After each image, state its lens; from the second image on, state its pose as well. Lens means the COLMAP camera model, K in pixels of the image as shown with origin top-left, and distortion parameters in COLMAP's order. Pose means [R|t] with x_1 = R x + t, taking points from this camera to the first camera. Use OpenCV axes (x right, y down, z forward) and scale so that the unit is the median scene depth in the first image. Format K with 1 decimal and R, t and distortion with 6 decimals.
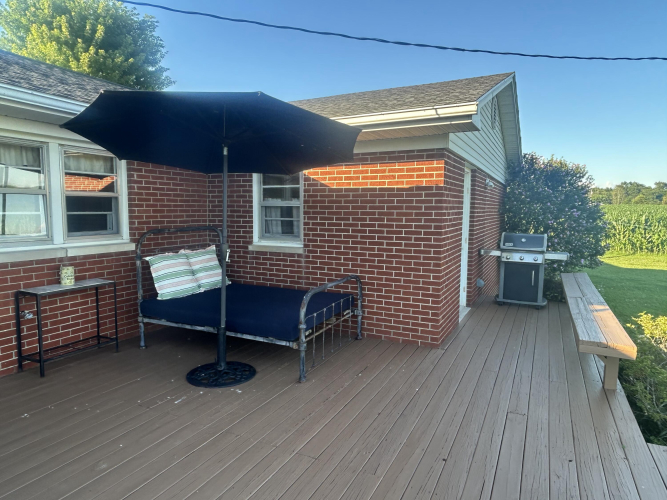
lens RADIAL K [[428.5, 0, 333.5], [0, 428.5, 250.0], [0, 0, 1]] dist [0.004497, -0.000288]
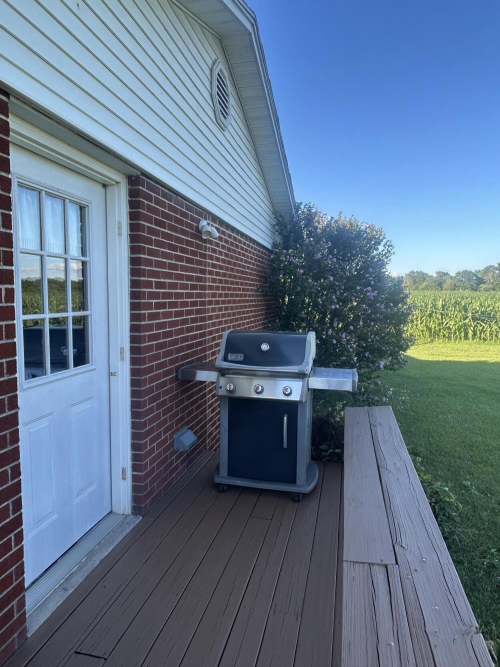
lens RADIAL K [[428.5, 0, 250.0], [0, 428.5, 333.5], [0, 0, 1]] dist [0.004497, -0.000288]
pose [[0.973044, -0.021094, 0.229654, 0.223975], [0.022620, 0.999736, -0.004017, -0.024870], [-0.229509, 0.009103, 0.973264, 0.389848]]
